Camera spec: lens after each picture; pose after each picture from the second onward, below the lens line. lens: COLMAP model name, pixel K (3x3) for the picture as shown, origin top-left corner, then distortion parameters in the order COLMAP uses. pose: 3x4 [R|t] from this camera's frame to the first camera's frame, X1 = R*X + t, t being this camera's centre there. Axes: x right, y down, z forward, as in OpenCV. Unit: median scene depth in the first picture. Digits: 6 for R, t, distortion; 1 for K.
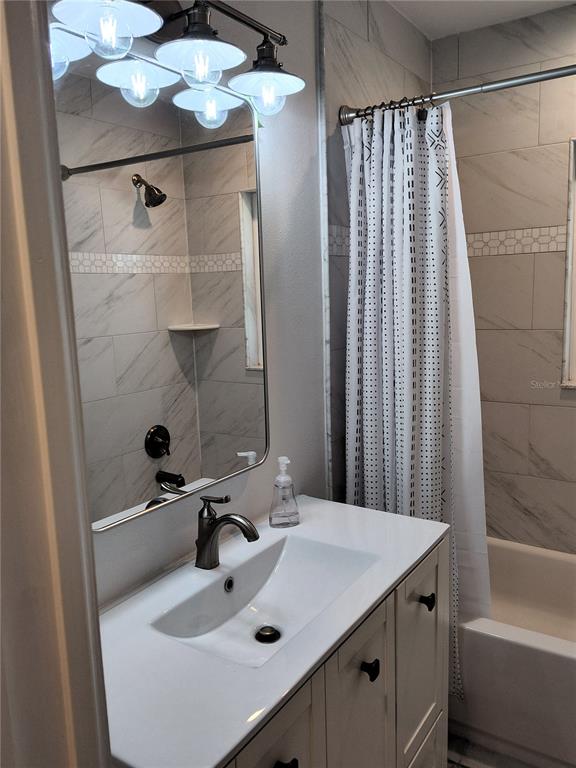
lens RADIAL K [[613.9, 0, 288.0], [0, 613.9, 384.0], [0, 0, 1]] dist [0.062880, -0.081788]
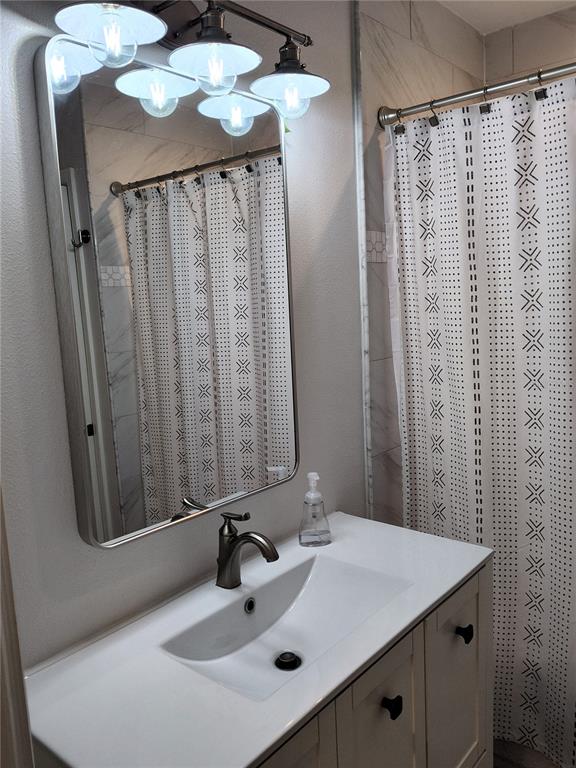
lens RADIAL K [[613.9, 0, 288.0], [0, 613.9, 384.0], [0, 0, 1]] dist [0.062880, -0.081788]
pose [[0.992994, 0.000641, -0.118161, 0.066813], [-0.002505, 0.999875, -0.015621, -0.004609], [0.118136, 0.015808, 0.992872, 0.040951]]
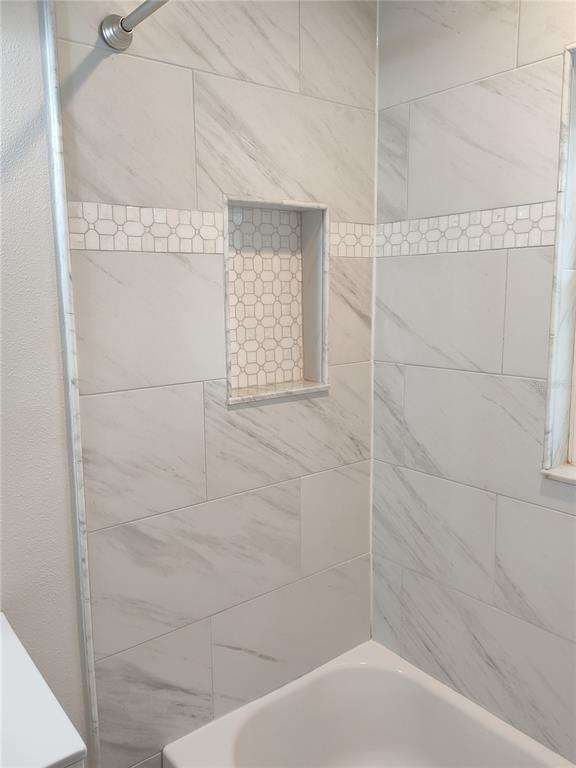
lens RADIAL K [[613.9, 0, 288.0], [0, 613.9, 384.0], [0, 0, 1]] dist [0.062880, -0.081788]
pose [[0.948839, 0.070933, -0.307689, 0.547766], [-0.069085, 0.997467, 0.016910, -0.106347], [0.308109, 0.005212, 0.951337, 0.509632]]
